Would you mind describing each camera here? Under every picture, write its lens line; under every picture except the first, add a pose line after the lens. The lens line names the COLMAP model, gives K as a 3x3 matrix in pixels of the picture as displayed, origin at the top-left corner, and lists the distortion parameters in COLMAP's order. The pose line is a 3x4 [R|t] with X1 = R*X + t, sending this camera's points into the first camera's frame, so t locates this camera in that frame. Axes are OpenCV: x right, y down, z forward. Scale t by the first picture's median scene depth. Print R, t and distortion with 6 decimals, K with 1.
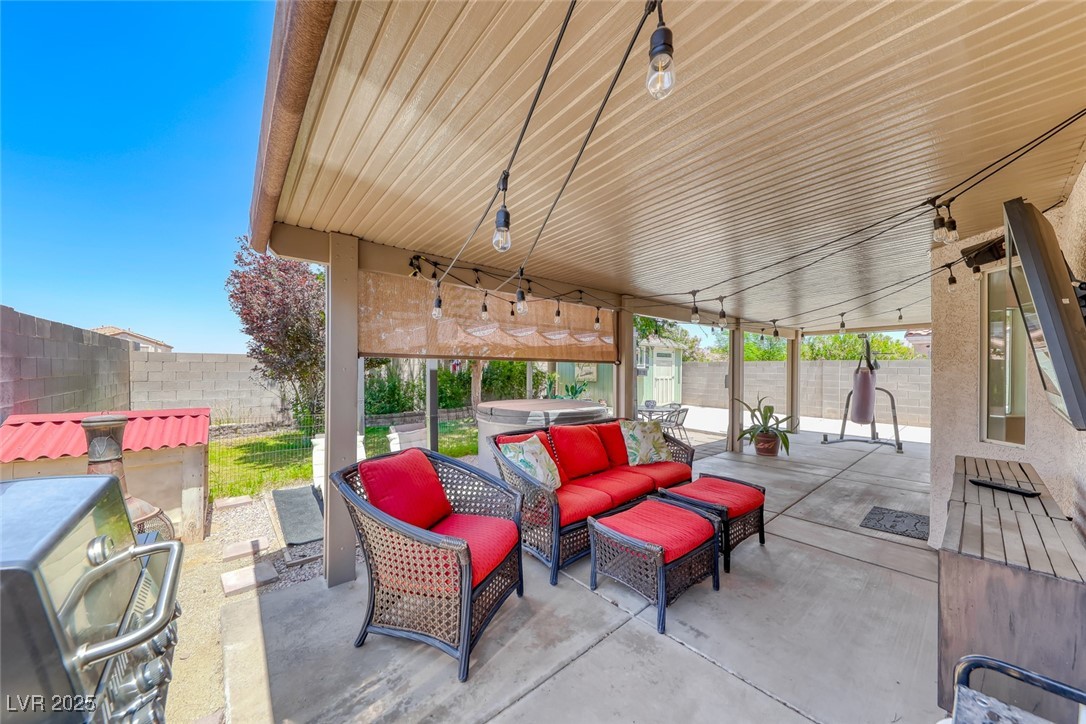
lens RADIAL K [[373.2, 0, 542.2], [0, 373.2, 364.5], [0, 0, 1]] dist [0.012416, -0.003512]
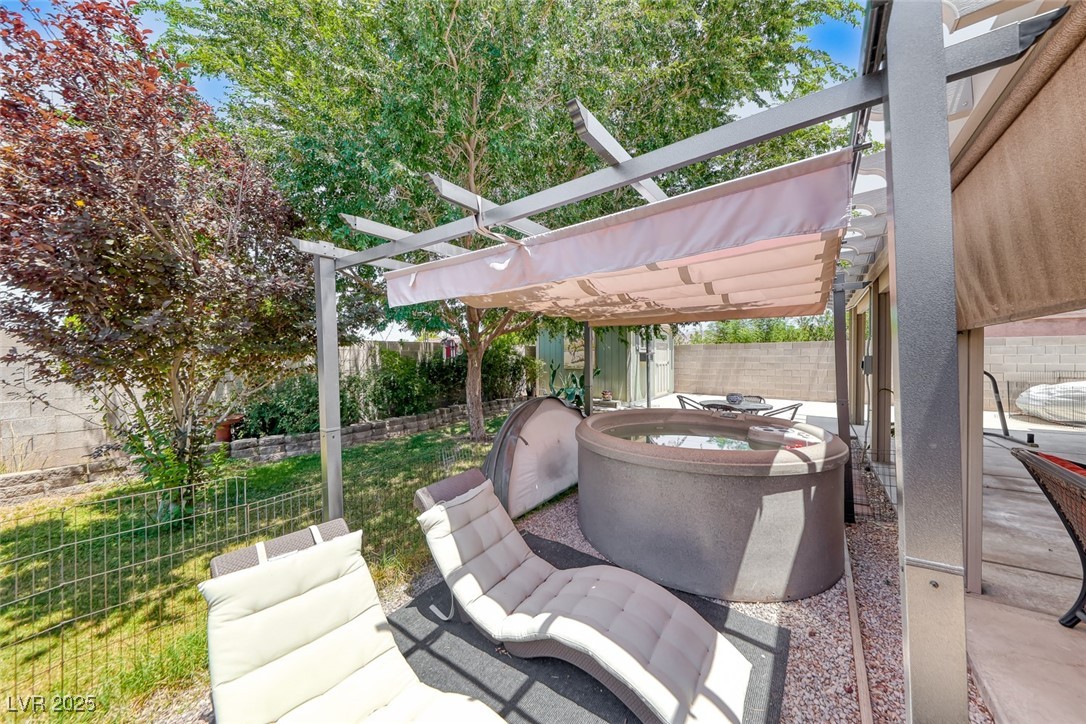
lens RADIAL K [[373.2, 0, 541.9], [0, 373.2, 363.0], [0, 0, 1]] dist [0.012416, -0.003512]
pose [[0.972777, -0.018819, 0.230979, -0.244183], [0.012044, 0.999456, 0.030706, 0.009634], [-0.231431, -0.027089, 0.972474, 0.379655]]
